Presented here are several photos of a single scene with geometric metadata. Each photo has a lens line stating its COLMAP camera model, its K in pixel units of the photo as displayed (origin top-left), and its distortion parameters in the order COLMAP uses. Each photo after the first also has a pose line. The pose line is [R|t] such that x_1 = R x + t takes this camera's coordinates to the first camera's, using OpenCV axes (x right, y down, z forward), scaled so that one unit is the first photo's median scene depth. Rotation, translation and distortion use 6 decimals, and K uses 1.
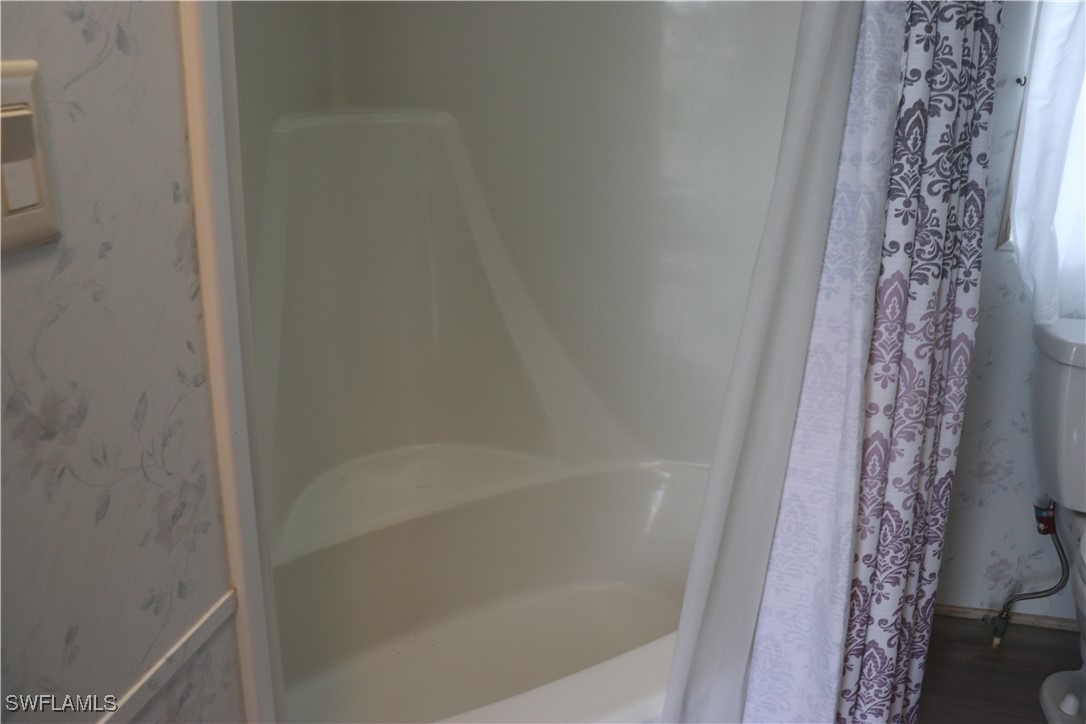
lens RADIAL K [[931.3, 0, 539.6], [0, 931.3, 360.5], [0, 0, 1]] dist [-0.166536, 0.167176]
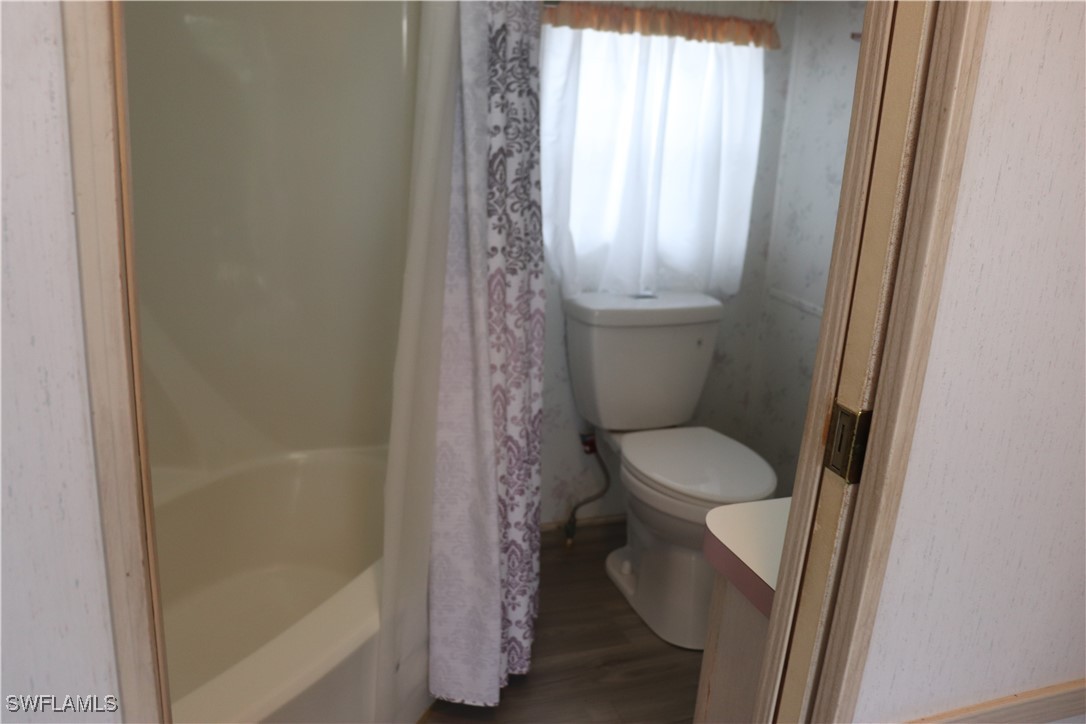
lens RADIAL K [[931.3, 0, 539.6], [0, 931.3, 360.5], [0, 0, 1]] dist [-0.166536, 0.167176]
pose [[0.846107, -0.131497, 0.516538, -0.300896], [0.140389, 0.989851, 0.022028, 0.020168], [-0.514192, 0.053878, 0.855981, -0.241976]]
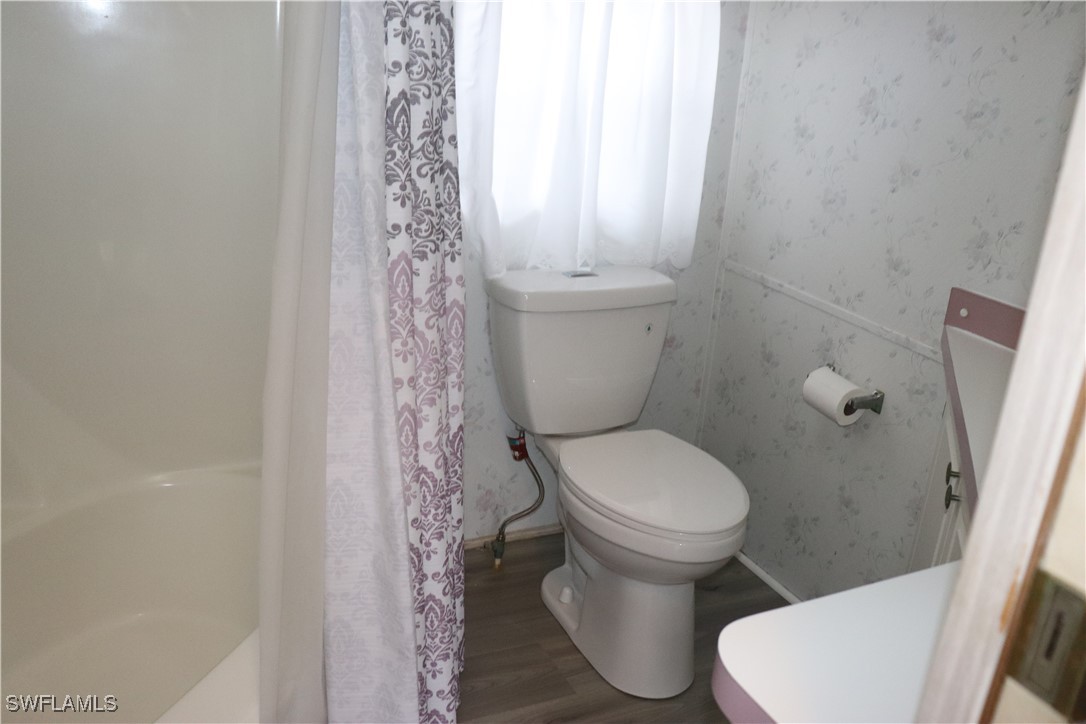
lens RADIAL K [[931.3, 0, 539.6], [0, 931.3, 360.5], [0, 0, 1]] dist [-0.166536, 0.167176]
pose [[0.794114, -0.172927, 0.582648, -0.125311], [0.154187, 0.984626, 0.082084, -0.035757], [-0.587885, 0.024653, 0.808569, 0.036235]]
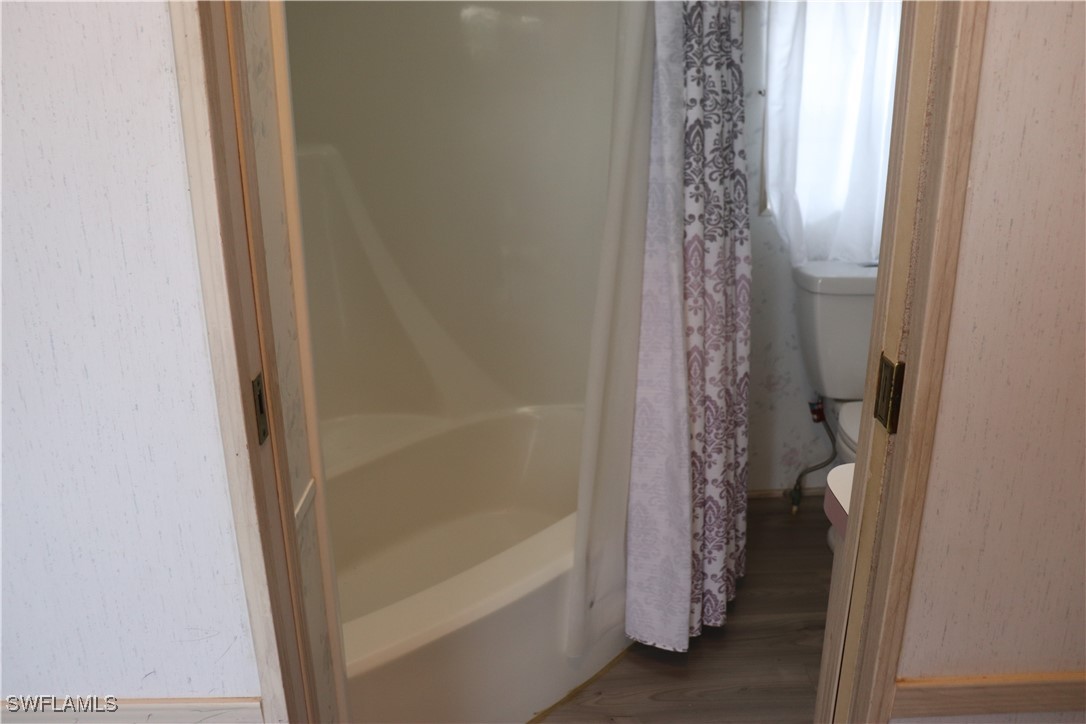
lens RADIAL K [[931.3, 0, 539.6], [0, 931.3, 360.5], [0, 0, 1]] dist [-0.166536, 0.167176]
pose [[0.970308, -0.115870, 0.212313, -0.185875], [0.116768, 0.993124, 0.008351, 0.060418], [-0.211821, 0.016689, 0.977166, -0.389403]]
